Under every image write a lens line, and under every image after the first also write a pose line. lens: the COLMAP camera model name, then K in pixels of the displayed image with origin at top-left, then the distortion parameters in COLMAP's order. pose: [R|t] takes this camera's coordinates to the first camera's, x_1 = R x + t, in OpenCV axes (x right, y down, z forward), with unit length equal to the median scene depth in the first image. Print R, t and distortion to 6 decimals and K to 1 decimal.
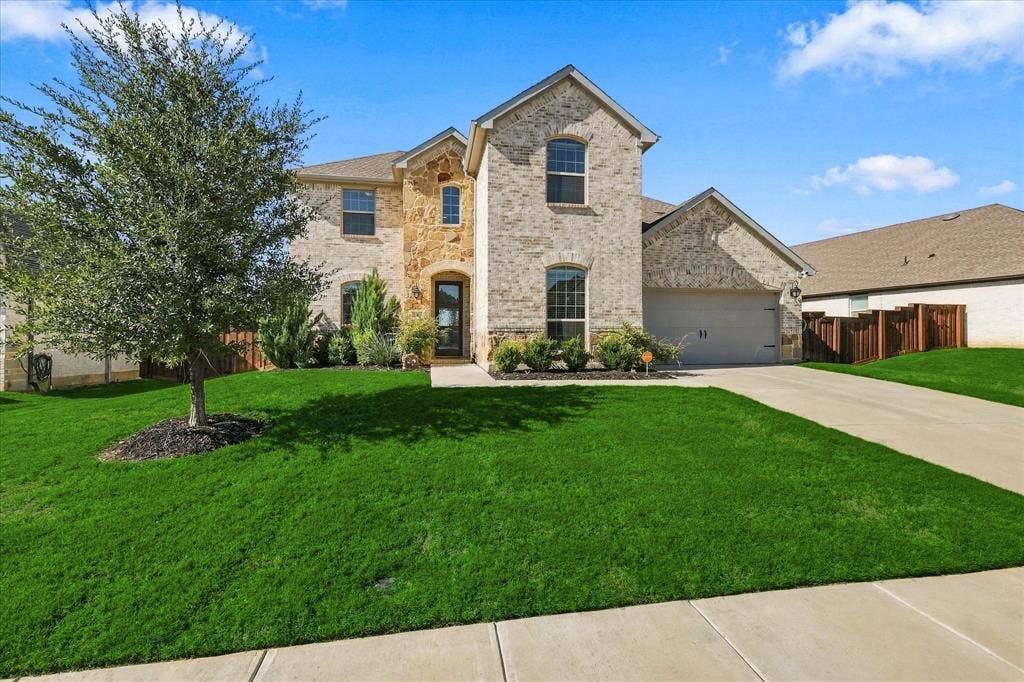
lens RADIAL K [[448.1, 0, 512.9], [0, 448.1, 335.4], [0, 0, 1]] dist [0.002612, 0.000471]
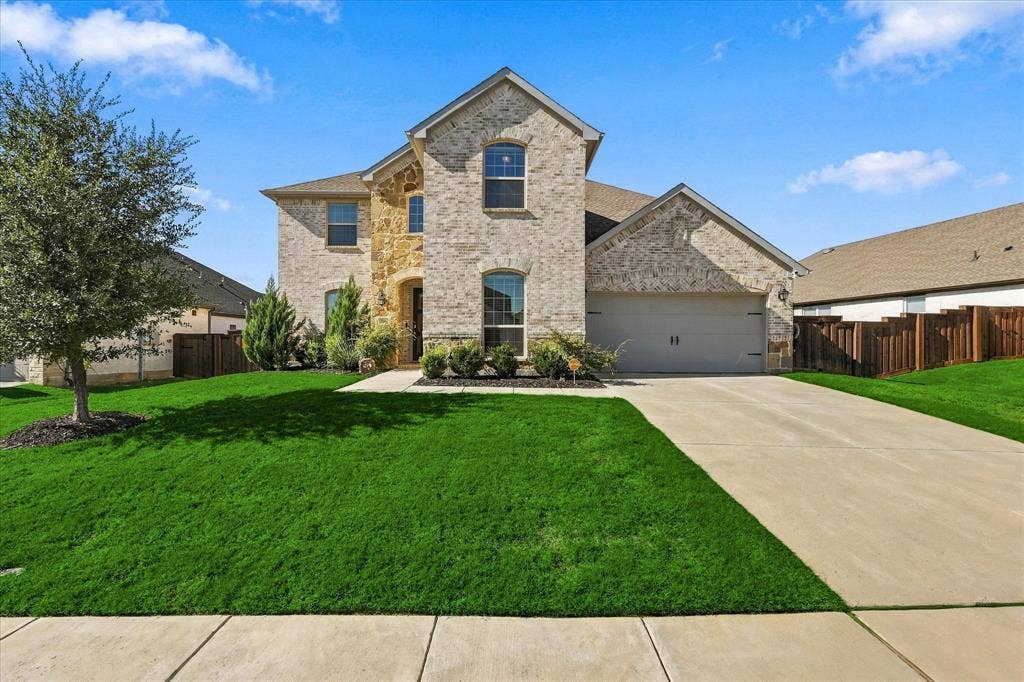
lens RADIAL K [[443.9, 0, 530.7], [0, 443.9, 341.9], [0, 0, 1]] dist [0.002319, 0.000344]
pose [[0.986349, 0.004989, -0.164591, 0.334393], [-0.004036, 0.999973, 0.006121, -0.005699], [0.164617, -0.005373, 0.986343, 0.041283]]
